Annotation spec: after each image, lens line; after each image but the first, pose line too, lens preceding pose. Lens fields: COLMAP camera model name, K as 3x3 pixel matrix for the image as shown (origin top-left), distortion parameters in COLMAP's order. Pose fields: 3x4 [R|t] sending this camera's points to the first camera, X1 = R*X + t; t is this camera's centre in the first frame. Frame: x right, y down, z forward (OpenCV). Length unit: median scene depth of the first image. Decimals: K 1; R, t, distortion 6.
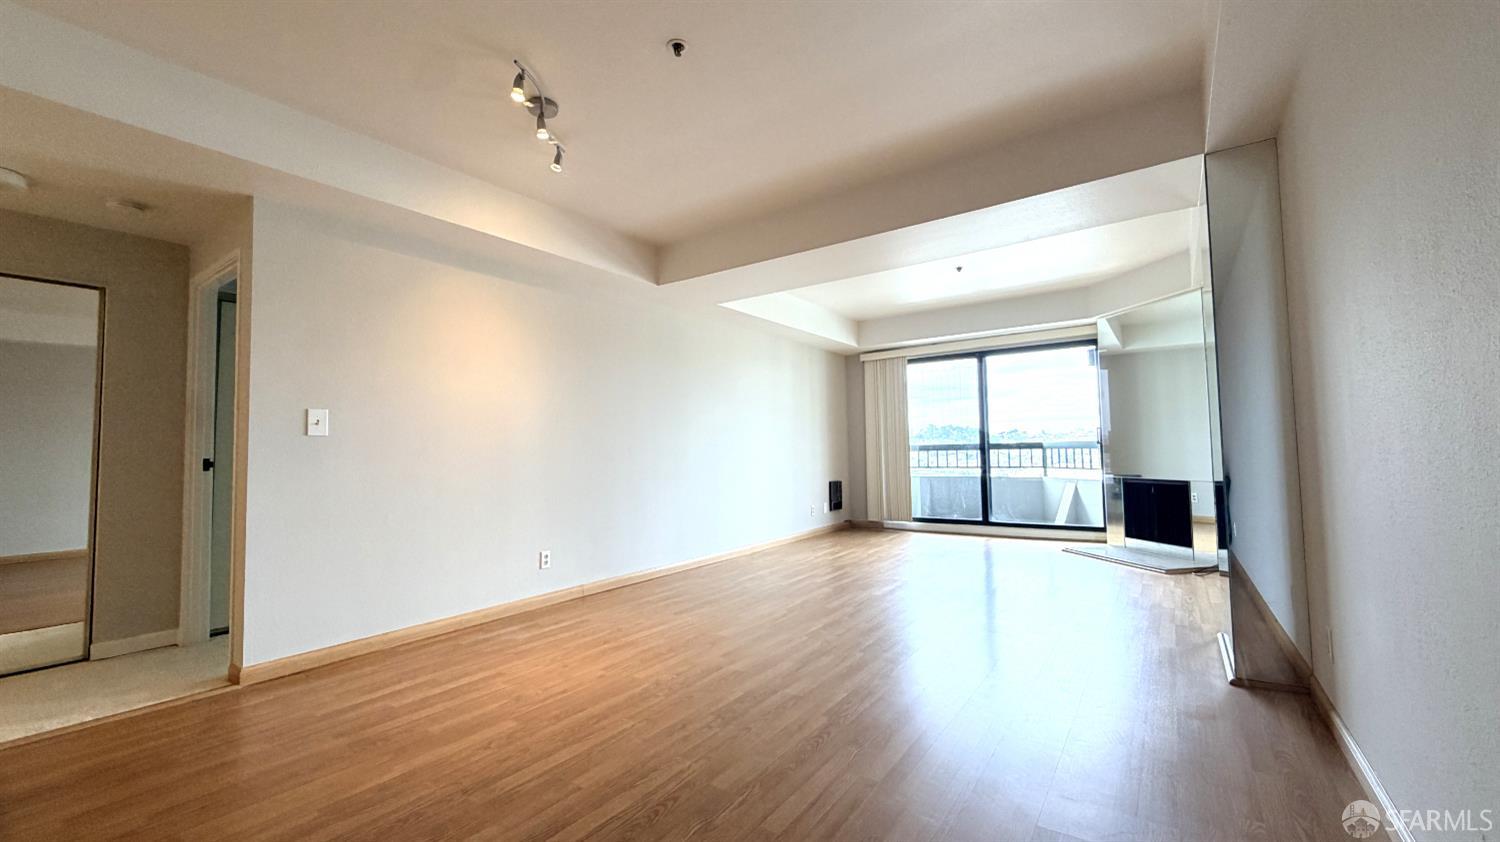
lens RADIAL K [[592.4, 0, 744.7], [0, 592.4, 418.4], [0, 0, 1]] dist [0.000553, -0.000518]
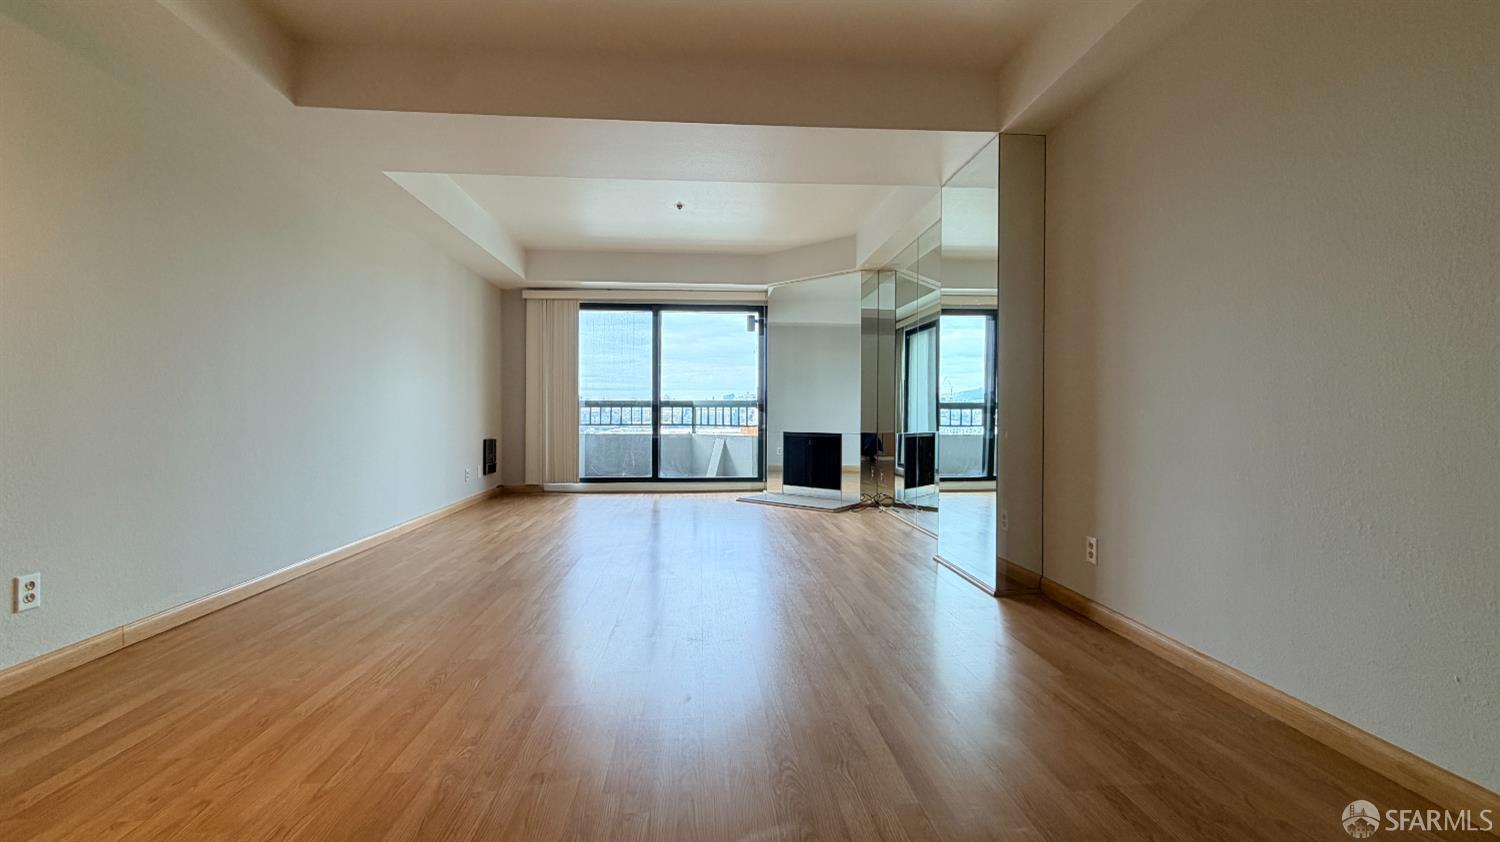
lens RADIAL K [[592.4, 0, 744.0], [0, 592.4, 422.3], [0, 0, 1]] dist [0.000553, -0.000518]
pose [[0.769577, 0.011072, 0.638458, -0.110817], [-0.053617, 0.997439, 0.047331, 0.025974], [-0.636299, -0.070656, 0.768200, 0.150271]]
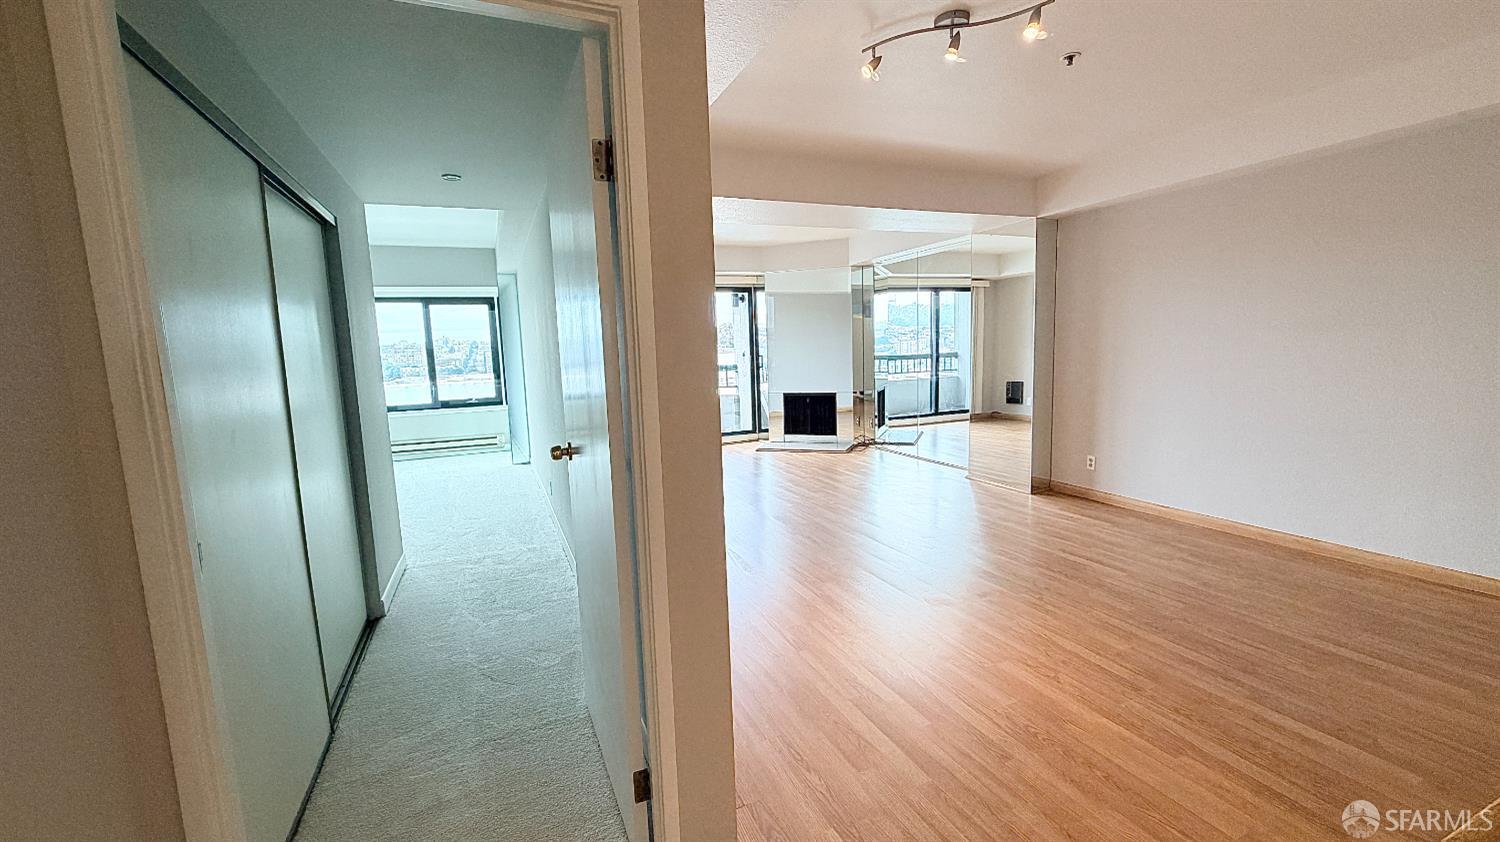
lens RADIAL K [[592.4, 0, 753.0], [0, 592.4, 422.3], [0, 0, 1]] dist [0.000553, -0.000518]
pose [[0.521505, -0.118352, 0.845000, -0.471325], [-0.014194, 0.988993, 0.147279, -0.028464], [-0.853130, -0.088801, 0.514085, 0.270478]]
